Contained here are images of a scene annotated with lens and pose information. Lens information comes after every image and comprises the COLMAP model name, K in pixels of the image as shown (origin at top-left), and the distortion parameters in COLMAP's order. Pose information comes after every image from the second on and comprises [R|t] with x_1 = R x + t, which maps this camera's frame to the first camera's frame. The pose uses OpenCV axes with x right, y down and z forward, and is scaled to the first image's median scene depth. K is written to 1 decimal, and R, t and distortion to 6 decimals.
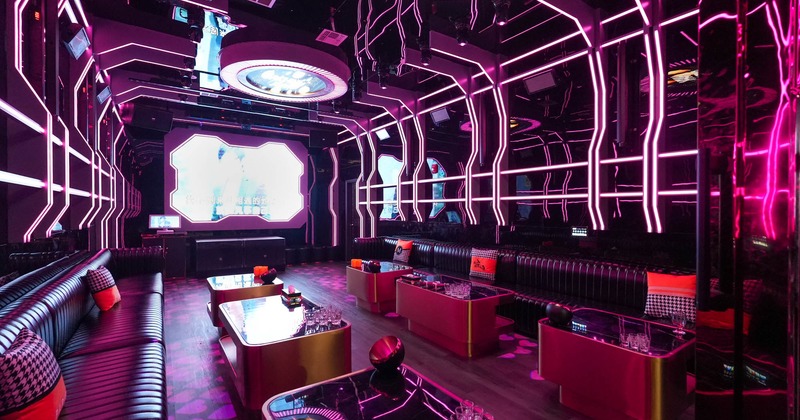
lens RADIAL K [[348.3, 0, 408.2], [0, 348.3, 209.6], [0, 0, 1]] dist [-0.023499, 0.000797]
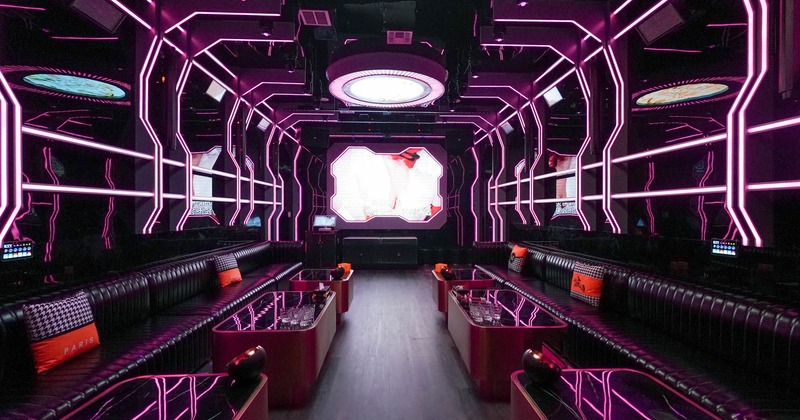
lens RADIAL K [[348.3, 0, 403.4], [0, 348.3, 211.0], [0, 0, 1]] dist [-0.023499, 0.000797]
pose [[0.847491, 0.000418, -0.530810, 0.218639], [-0.000043, 1.000000, 0.000717, -0.001315], [0.530810, -0.000585, 0.847490, 0.116102]]
